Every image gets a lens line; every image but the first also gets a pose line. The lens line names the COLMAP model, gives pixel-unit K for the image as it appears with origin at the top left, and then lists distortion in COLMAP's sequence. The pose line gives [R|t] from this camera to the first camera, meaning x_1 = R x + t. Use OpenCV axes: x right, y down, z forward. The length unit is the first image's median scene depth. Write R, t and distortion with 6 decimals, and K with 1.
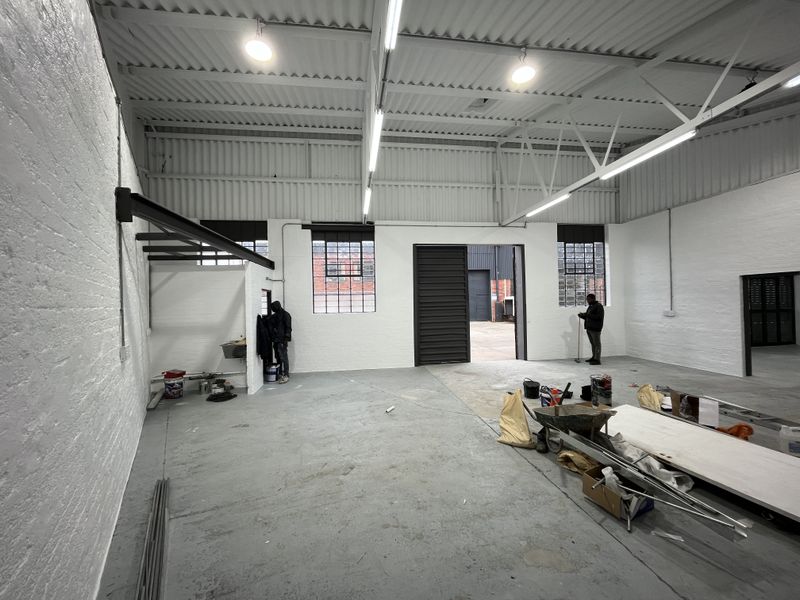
lens RADIAL K [[324.3, 0, 400.0], [0, 324.3, 300.0], [0, 0, 1]] dist [0.001738, 0.000142]
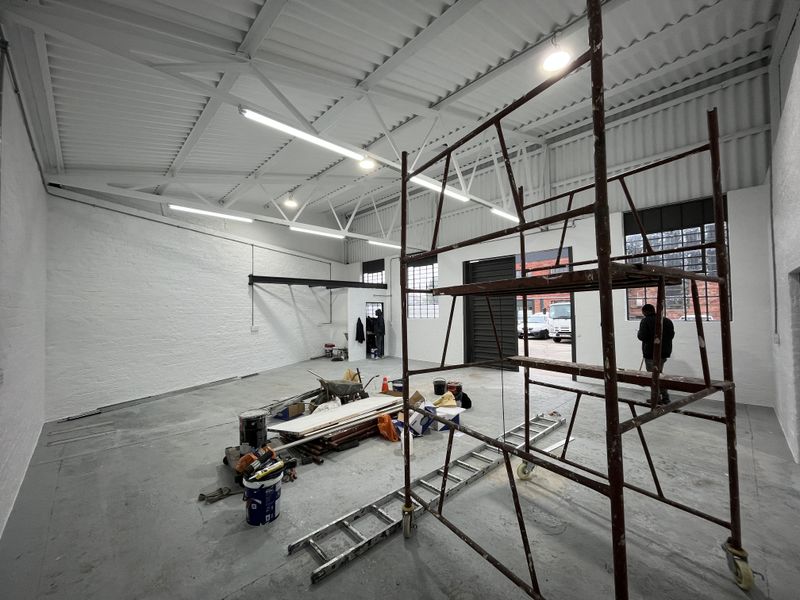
lens RADIAL K [[324.3, 0, 400.0], [0, 324.3, 300.0], [0, 0, 1]] dist [0.001738, 0.000142]
pose [[0.590454, -0.012141, -0.806980, 0.861604], [0.003643, 0.999917, -0.012379, -0.019276], [0.807063, 0.004369, 0.590449, 0.118027]]
